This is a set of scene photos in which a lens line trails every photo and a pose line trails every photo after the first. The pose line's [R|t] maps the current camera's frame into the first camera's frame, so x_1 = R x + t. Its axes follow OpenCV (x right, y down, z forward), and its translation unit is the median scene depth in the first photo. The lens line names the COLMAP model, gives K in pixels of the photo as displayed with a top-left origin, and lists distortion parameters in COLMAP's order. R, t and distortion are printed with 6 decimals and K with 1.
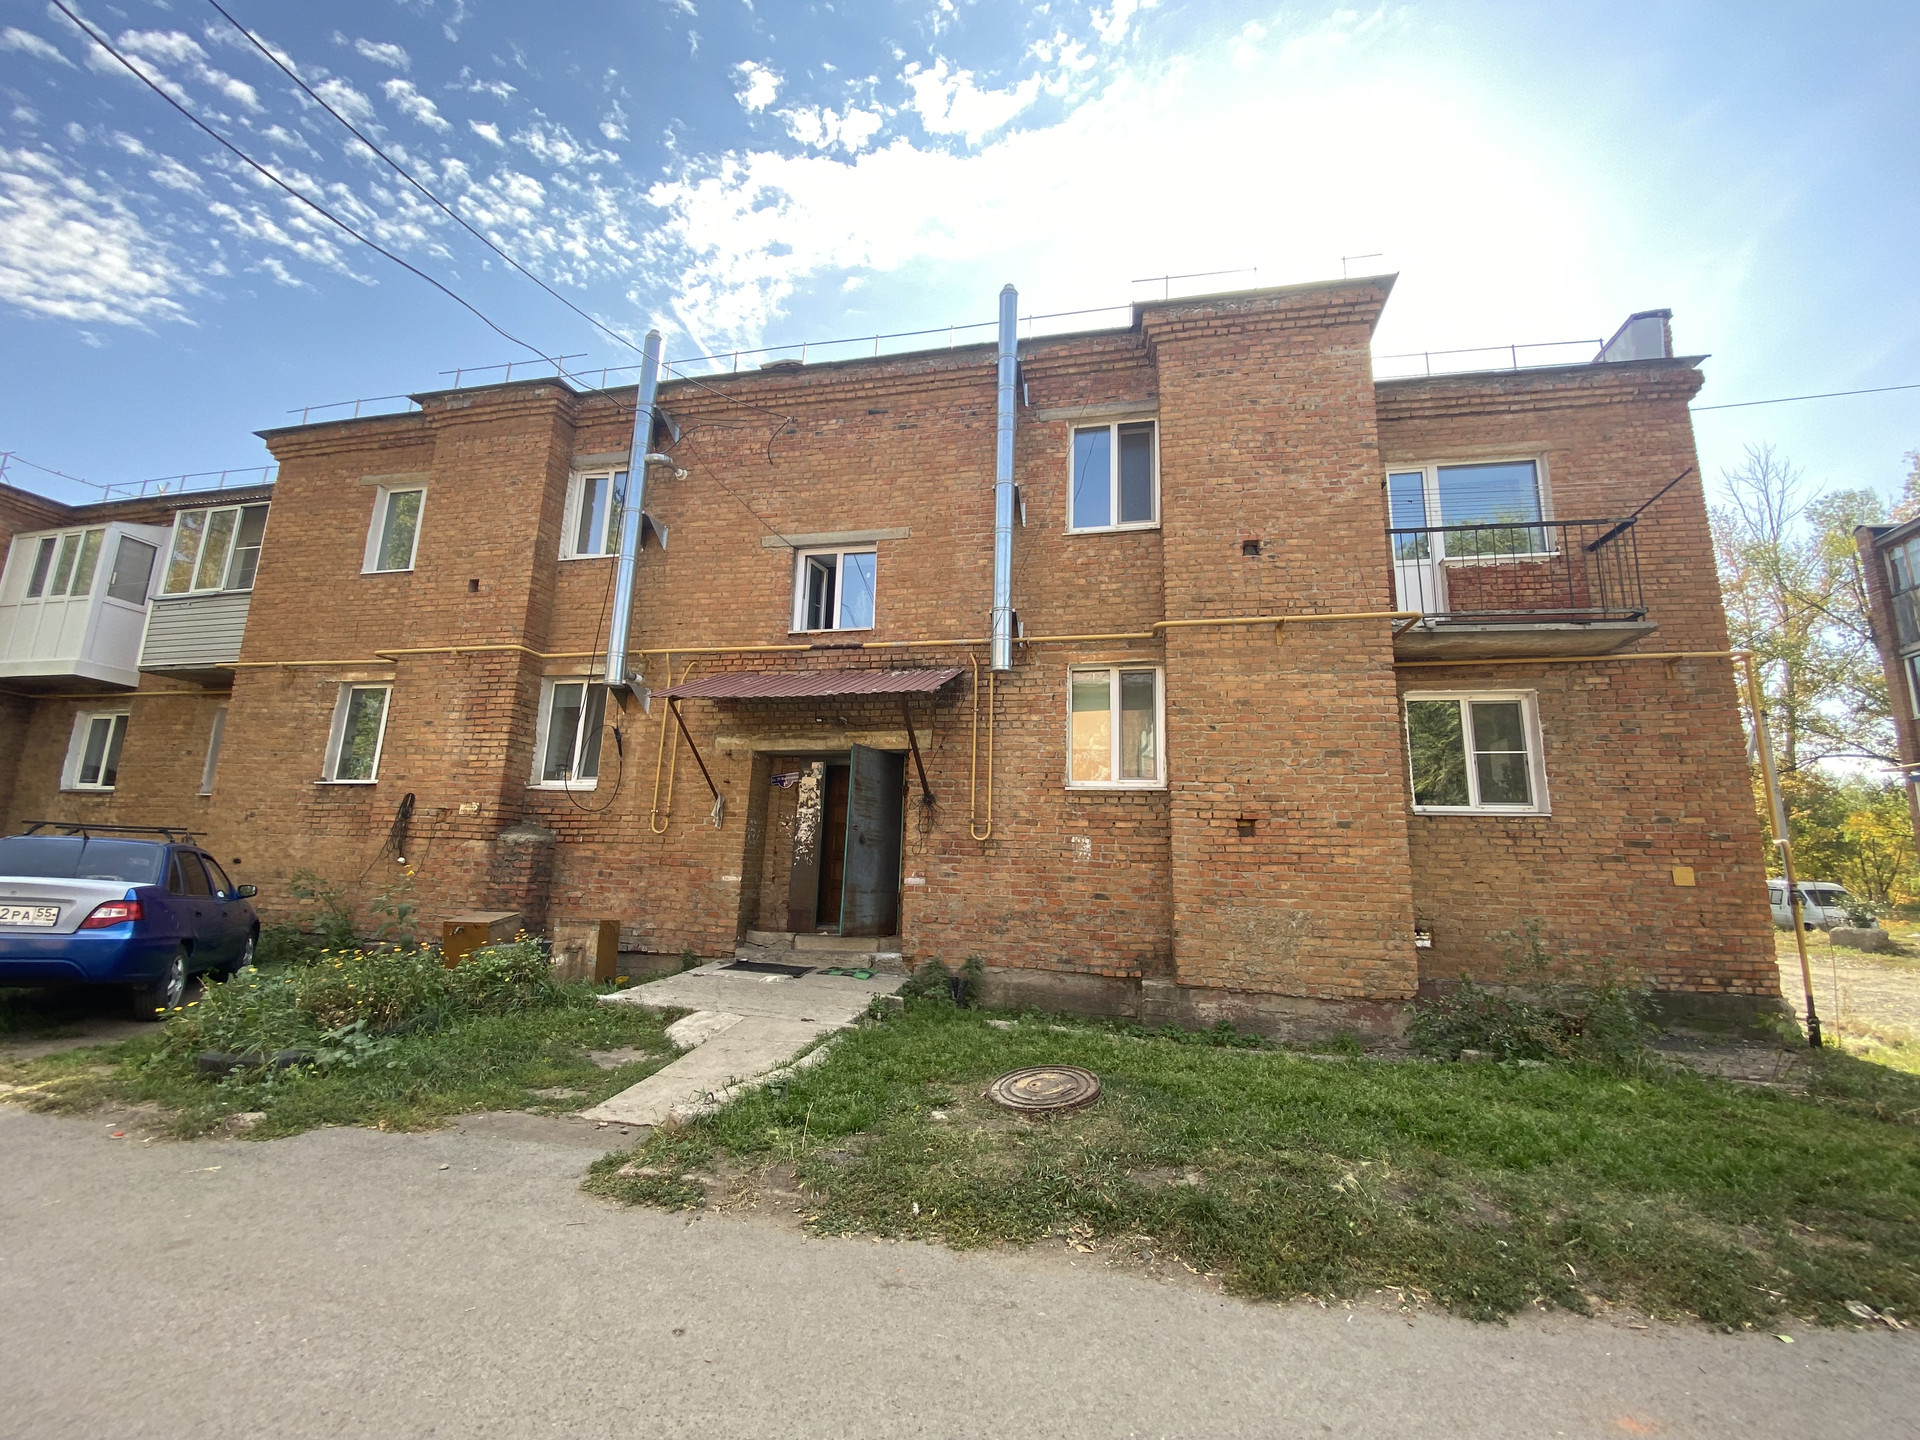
lens RADIAL K [[769.9, 0, 950.8], [0, 769.9, 725.4], [0, 0, 1]] dist [0.012703, -0.016253]
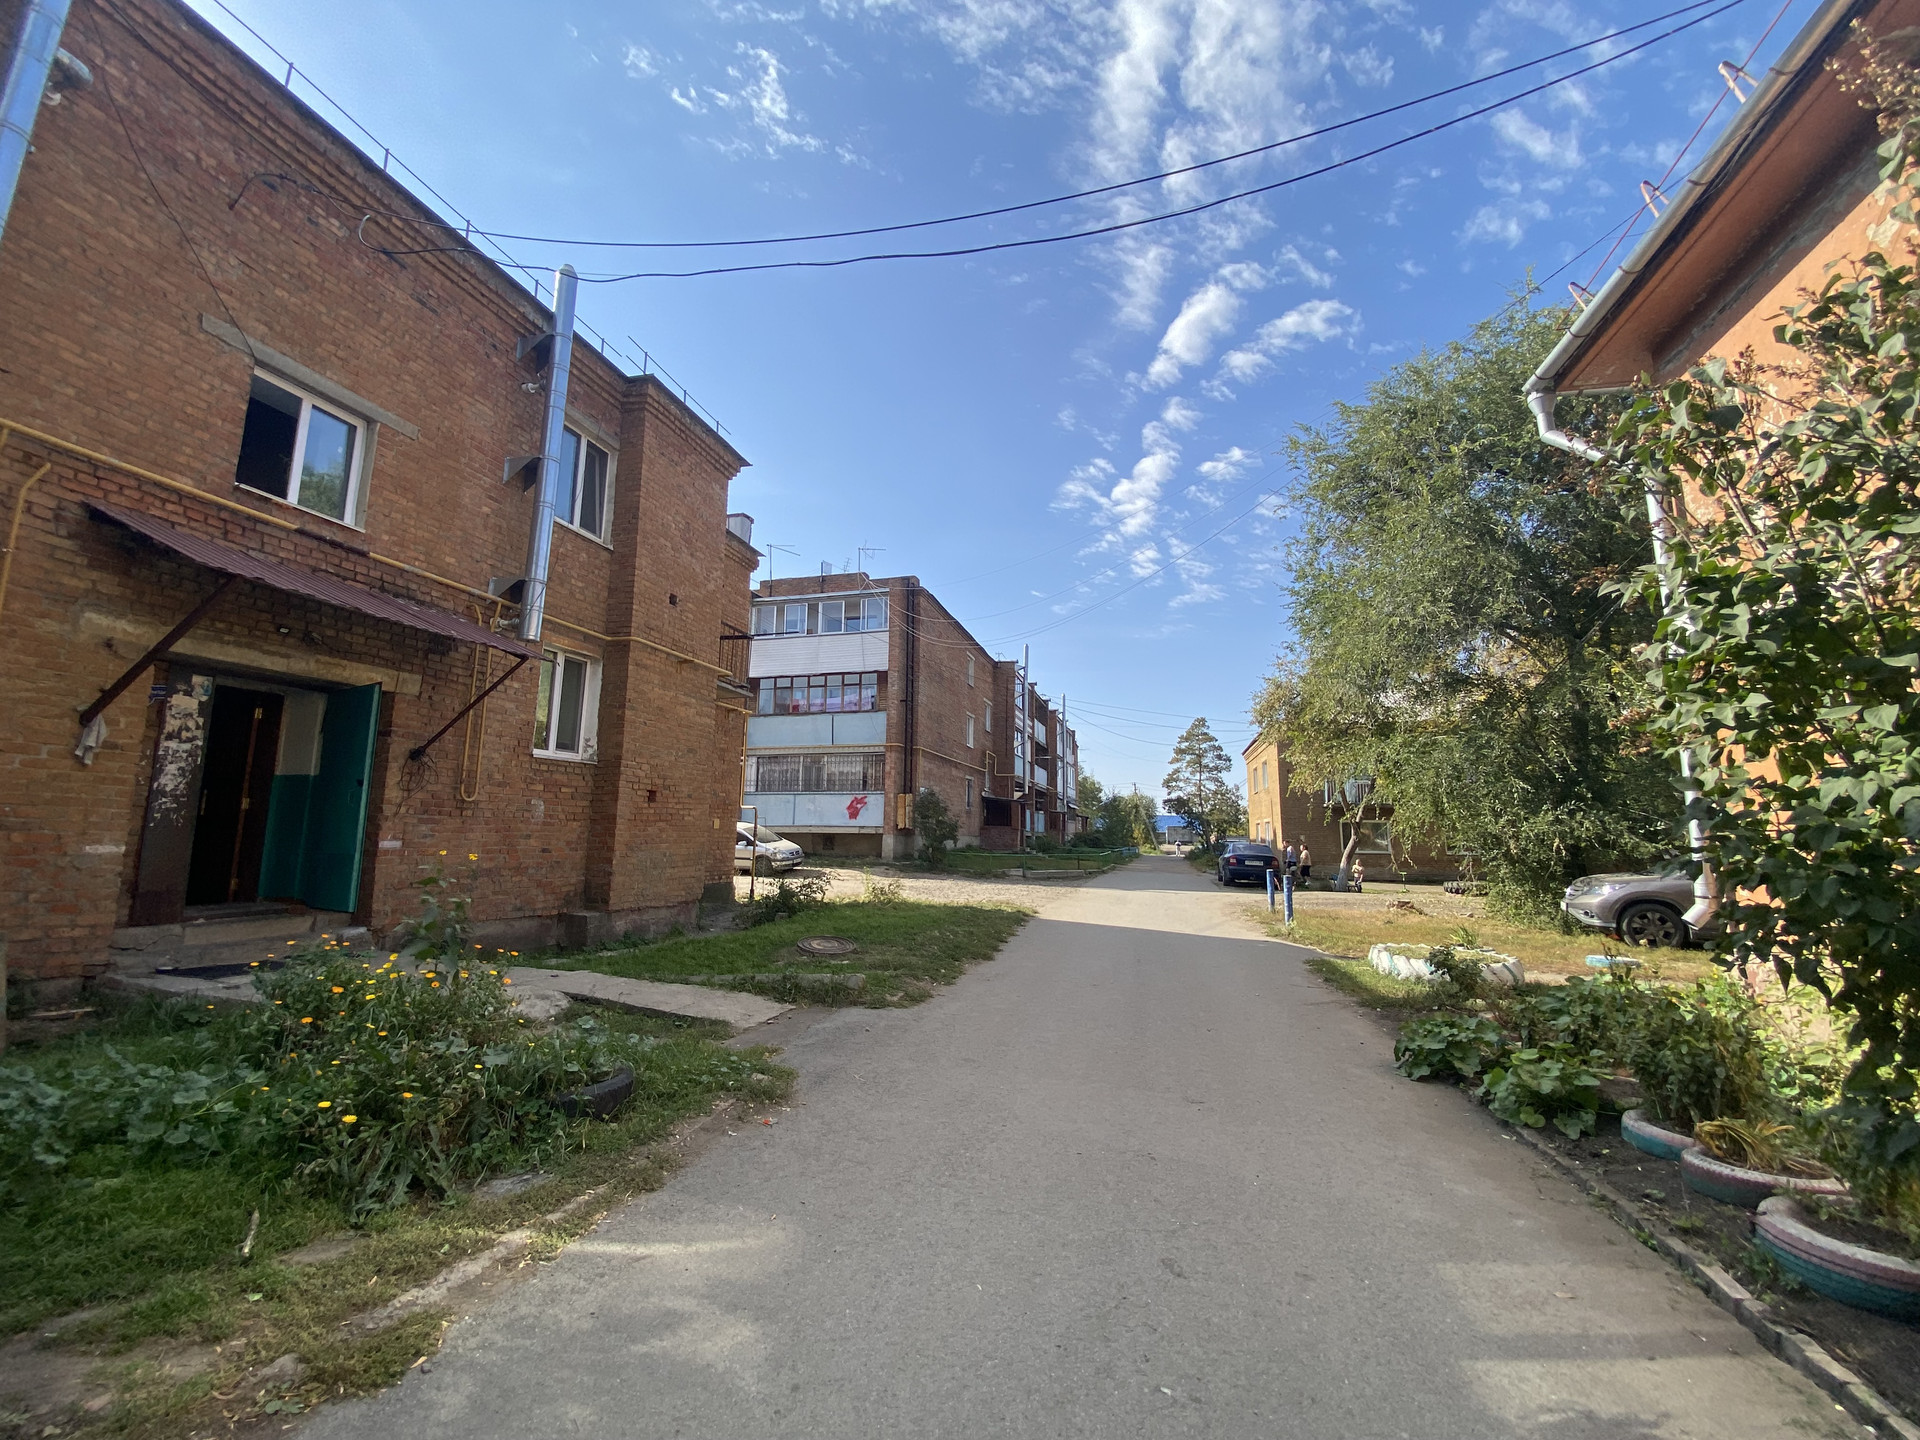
lens RADIAL K [[769.9, 0, 969.0], [0, 769.9, 713.9], [0, 0, 1]] dist [0.012703, -0.016253]
pose [[0.036460, 0.125403, 0.991436, -2.847729], [-0.193790, 0.974150, -0.116090, 0.097247], [-0.980365, -0.187898, 0.059819, 1.011166]]
